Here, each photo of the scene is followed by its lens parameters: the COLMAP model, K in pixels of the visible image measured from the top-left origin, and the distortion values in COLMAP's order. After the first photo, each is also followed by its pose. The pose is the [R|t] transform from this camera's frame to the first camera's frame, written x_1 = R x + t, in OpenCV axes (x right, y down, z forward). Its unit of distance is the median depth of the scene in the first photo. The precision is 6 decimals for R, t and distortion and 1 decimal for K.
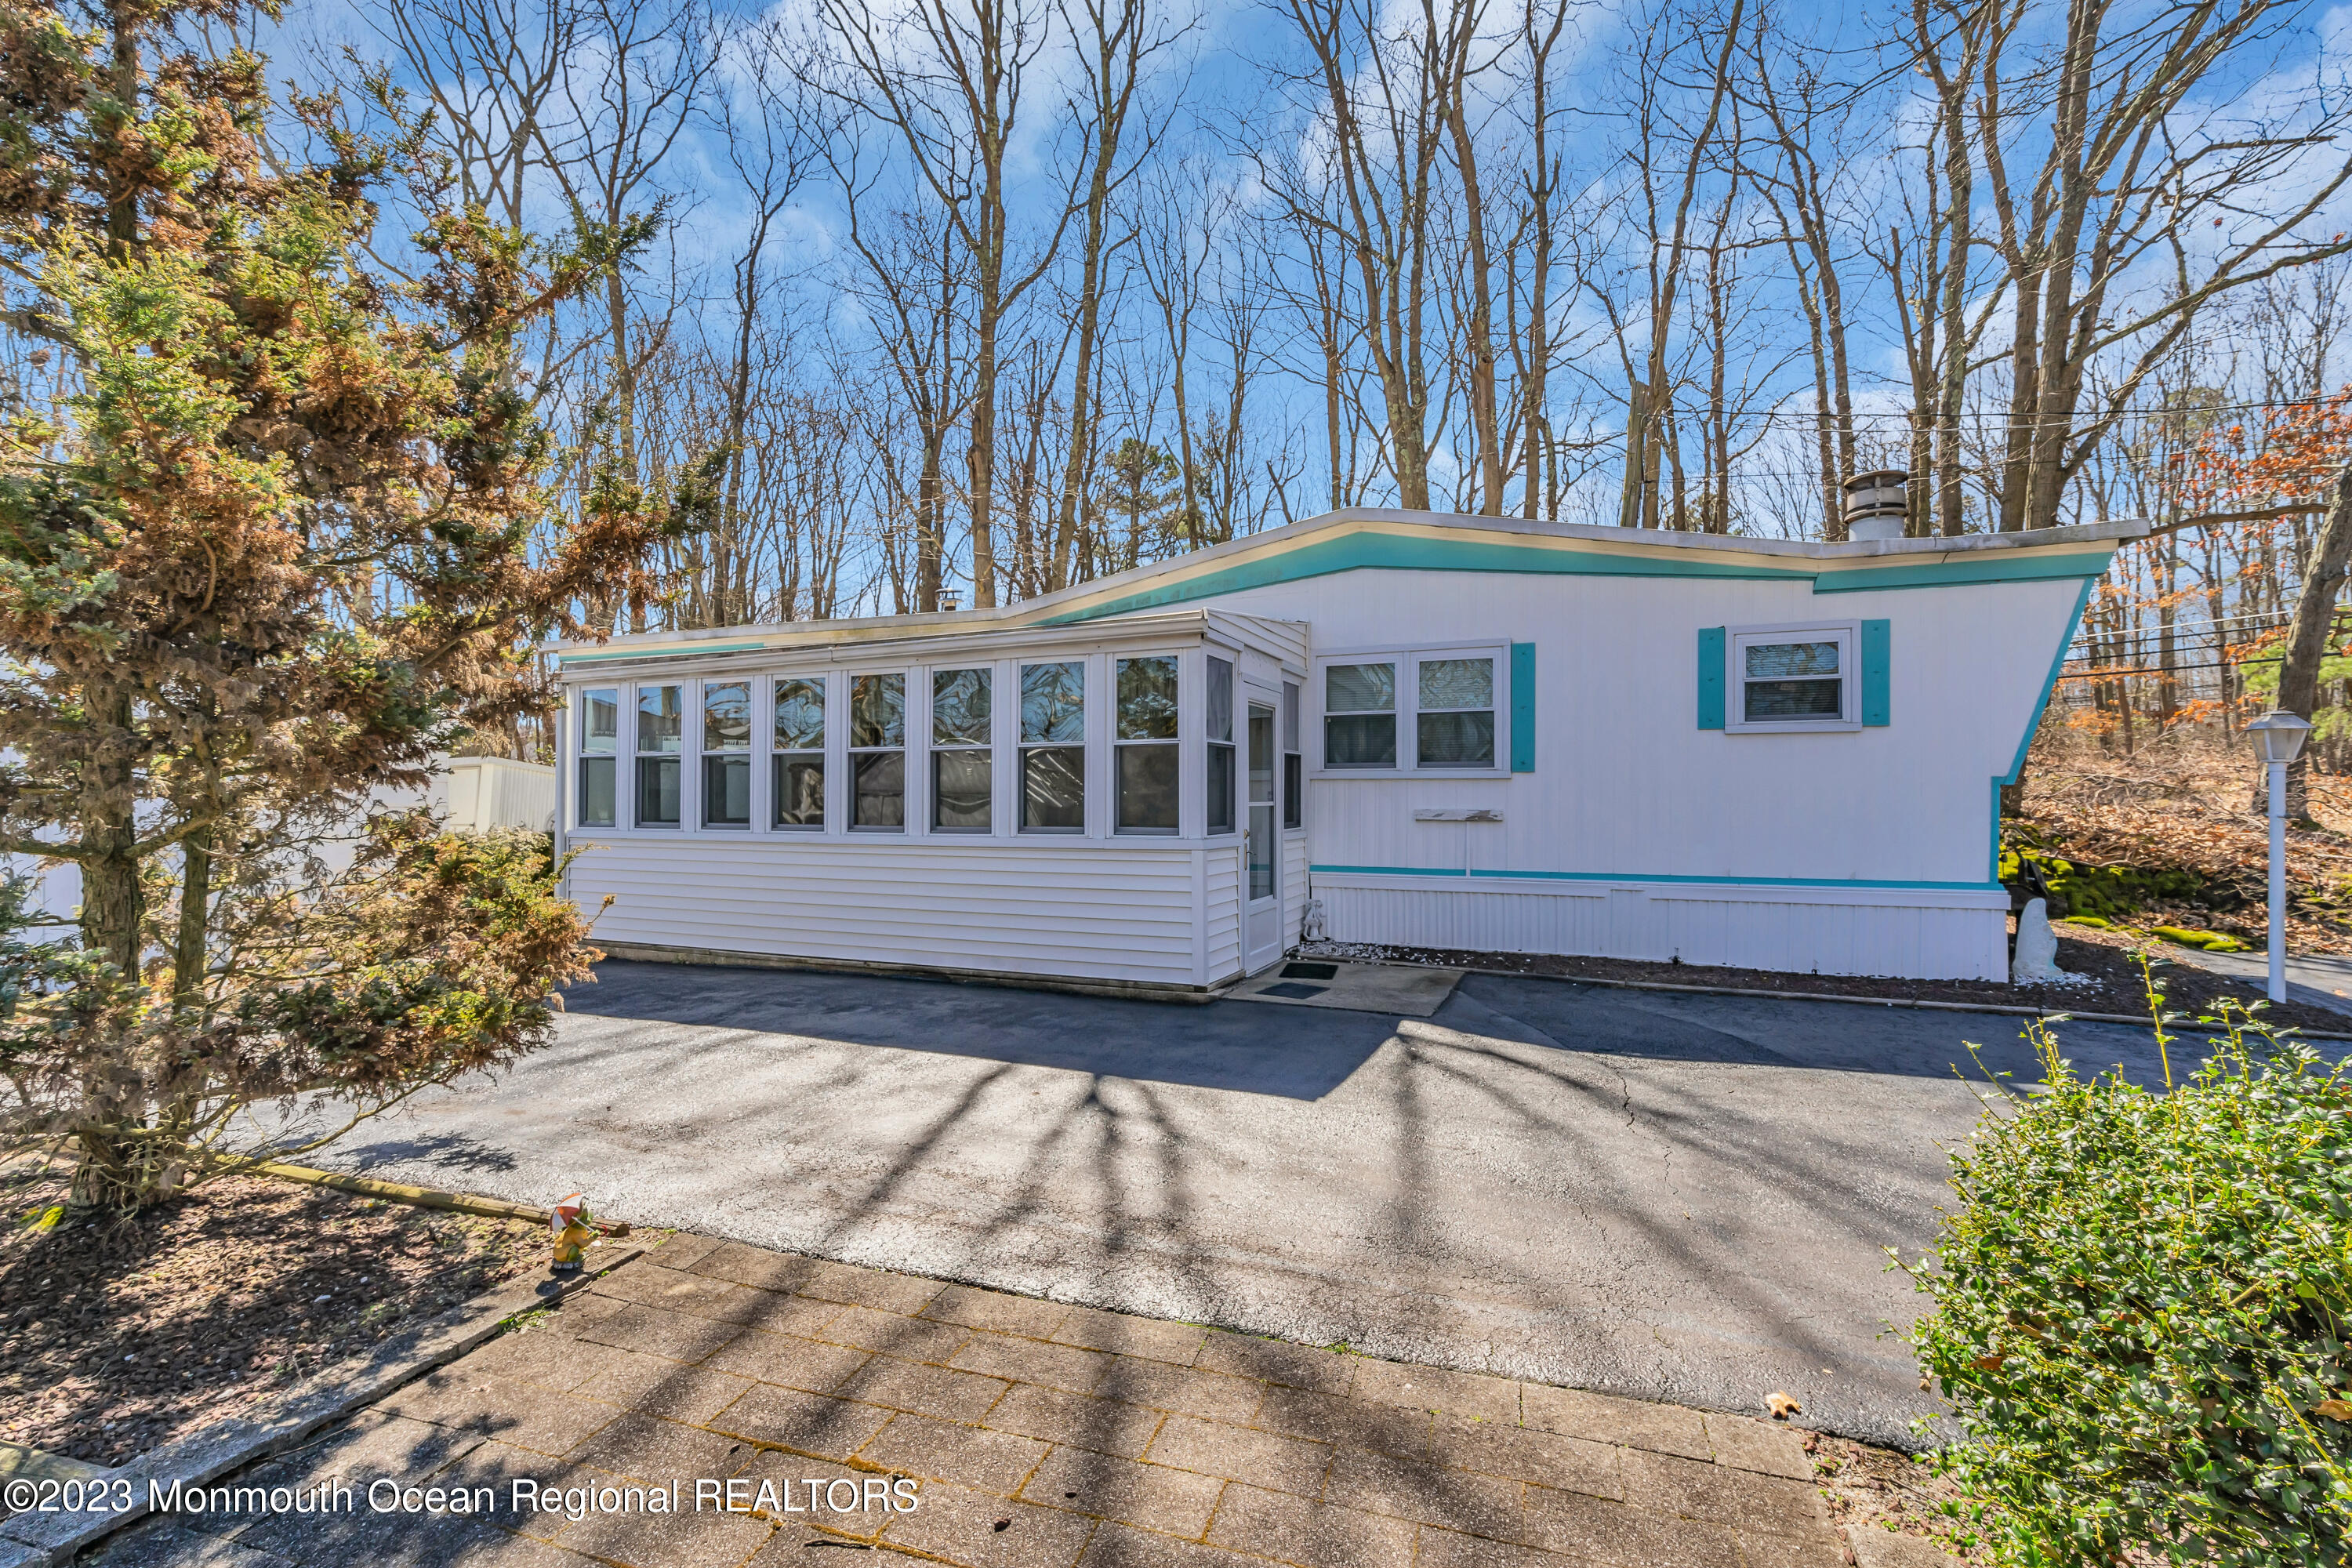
lens RADIAL K [[1065.3, 0, 1165.3], [0, 1065.3, 802.4], [0, 0, 1]] dist [-0.000152, 0.000076]
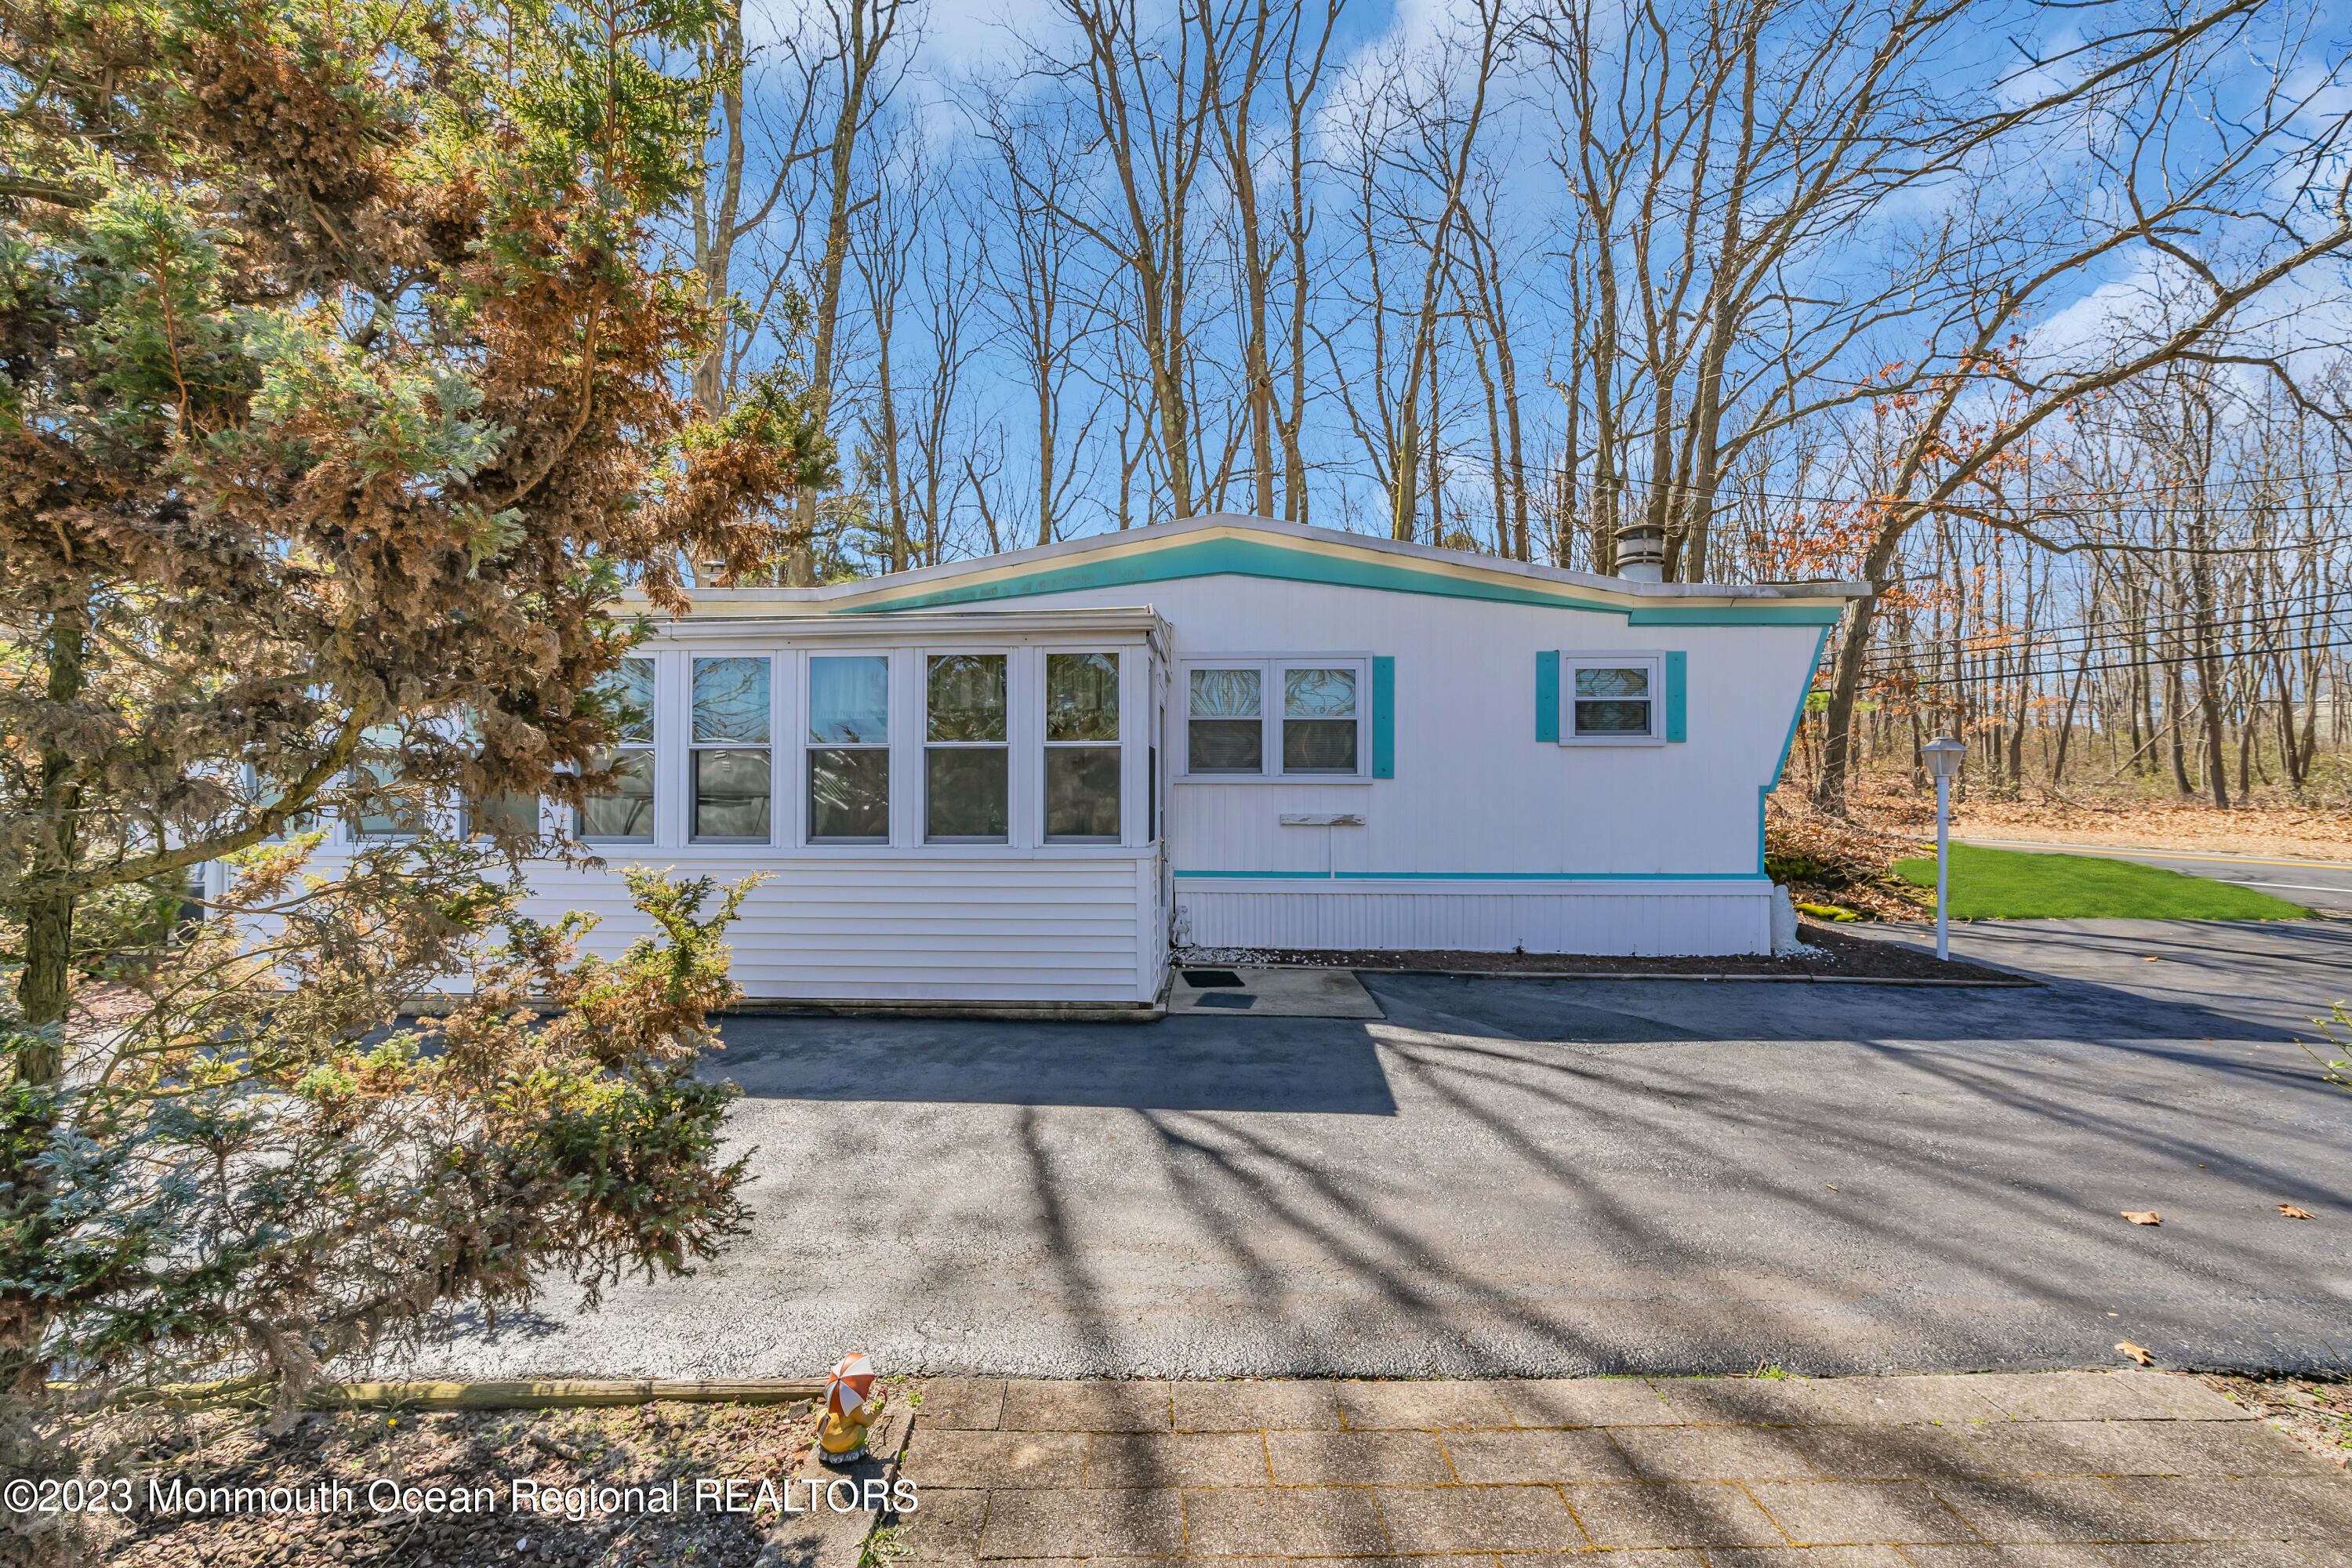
lens RADIAL K [[1054.0, 0, 1177.4], [0, 1054.0, 800.9], [0, 0, 1]] dist [-0.001306, 0.000006]
pose [[0.938414, 0.000213, 0.345512, -0.238043], [0.000814, 0.999996, -0.002827, -0.003747], [-0.345511, 0.002934, 0.938410, 0.098332]]
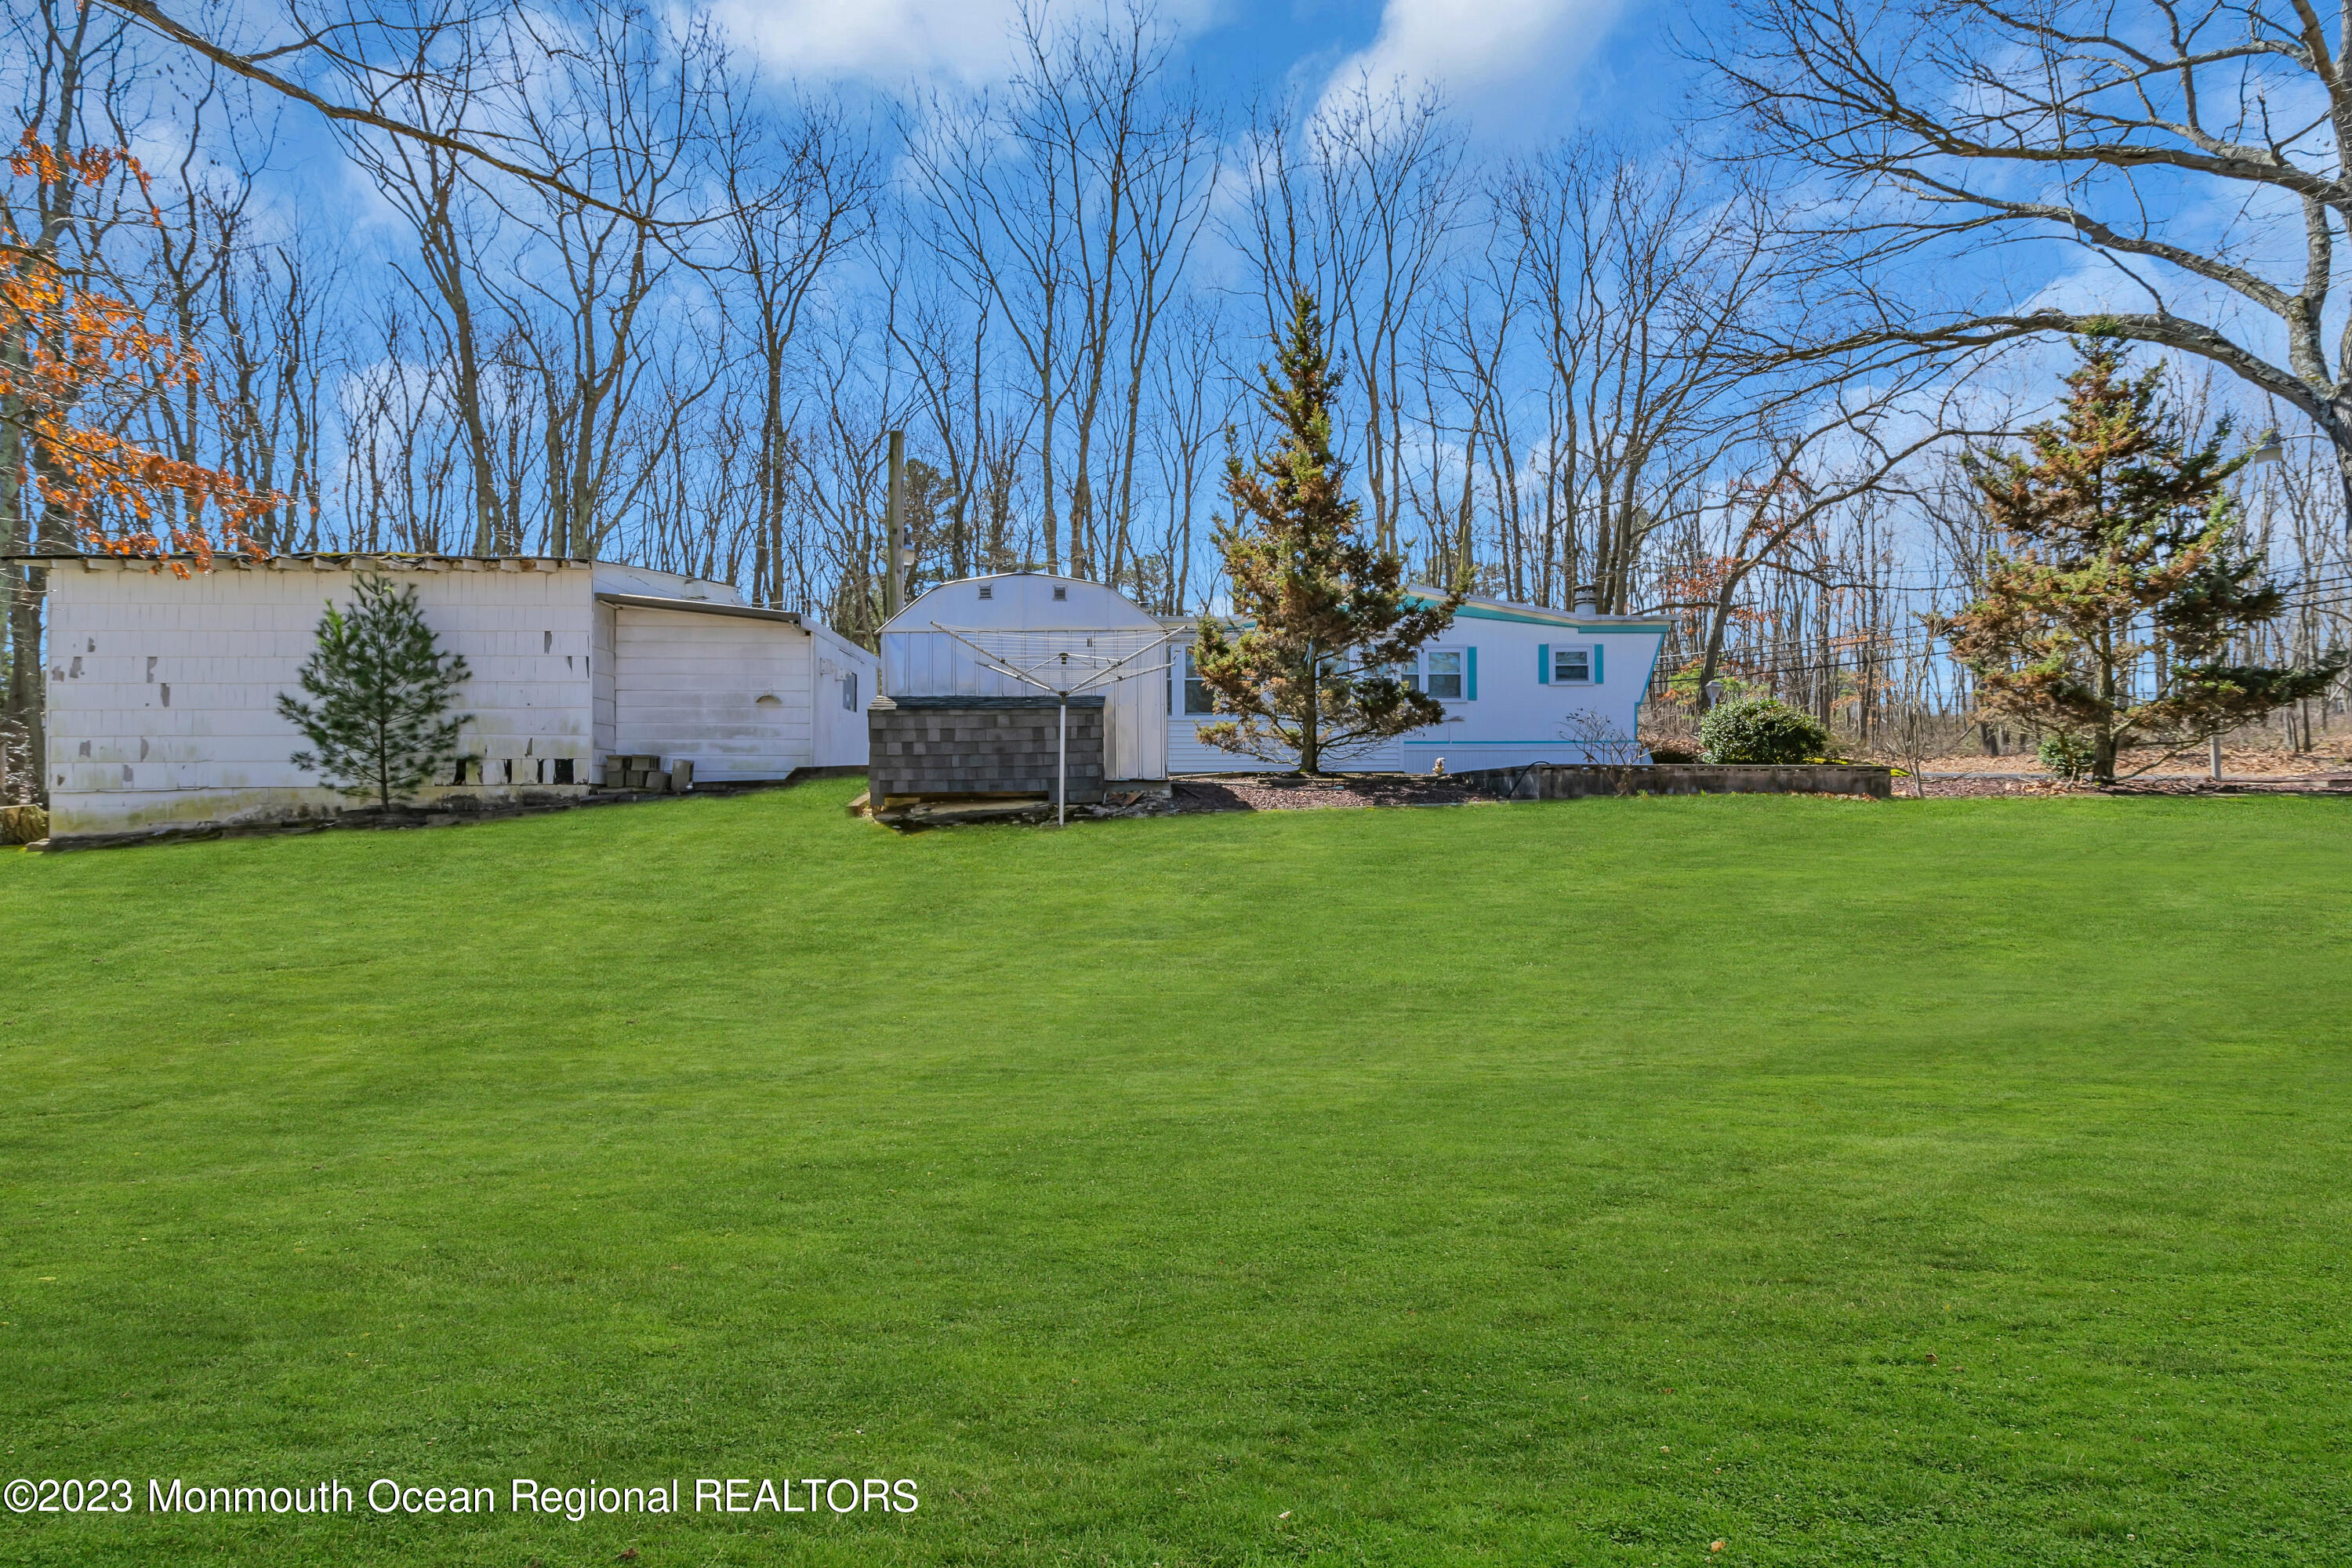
lens RADIAL K [[1065.3, 0, 1165.3], [0, 1065.3, 802.4], [0, 0, 1]] dist [-0.000152, 0.000076]
pose [[0.931139, -0.003957, 0.364644, -1.302651], [0.003644, 0.999992, 0.001545, 0.215369], [-0.364647, -0.000110, 0.931146, -1.083310]]
